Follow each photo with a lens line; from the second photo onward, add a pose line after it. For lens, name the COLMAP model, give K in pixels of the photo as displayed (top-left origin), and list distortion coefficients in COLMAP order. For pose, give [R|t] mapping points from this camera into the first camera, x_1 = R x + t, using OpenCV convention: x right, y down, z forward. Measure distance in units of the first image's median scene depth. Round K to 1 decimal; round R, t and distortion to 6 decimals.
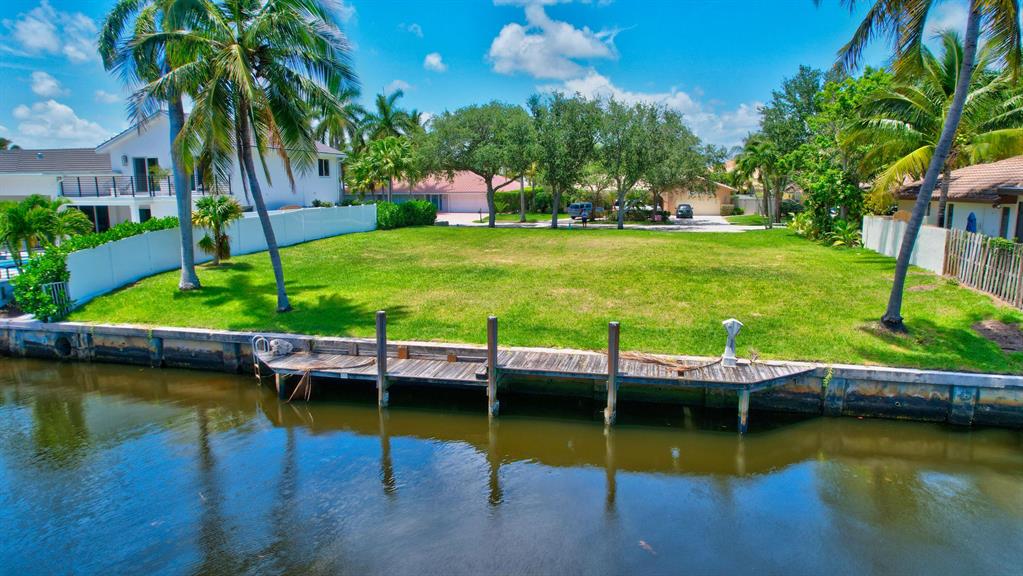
lens RADIAL K [[666.7, 0, 511.5], [0, 666.7, 288.0], [0, 0, 1]] dist [-0.093523, 0.085255]
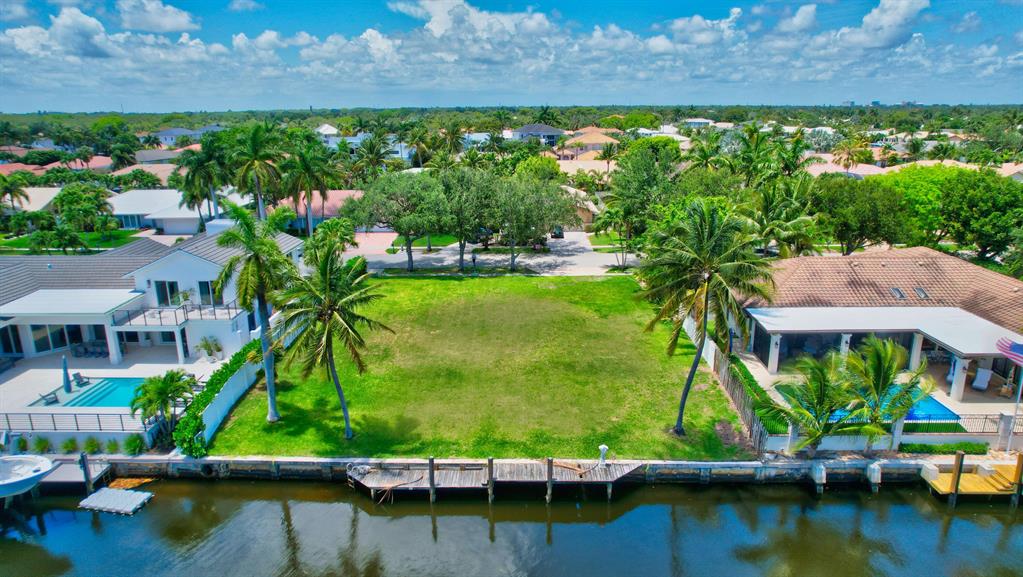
lens RADIAL K [[666.7, 0, 511.5], [0, 666.7, 288.5], [0, 0, 1]] dist [-0.093523, 0.085255]
pose [[0.977658, -0.068681, 0.198663, -0.254911], [0.042169, 0.989985, 0.134730, -0.568446], [-0.205927, -0.123342, 0.970763, -0.700423]]
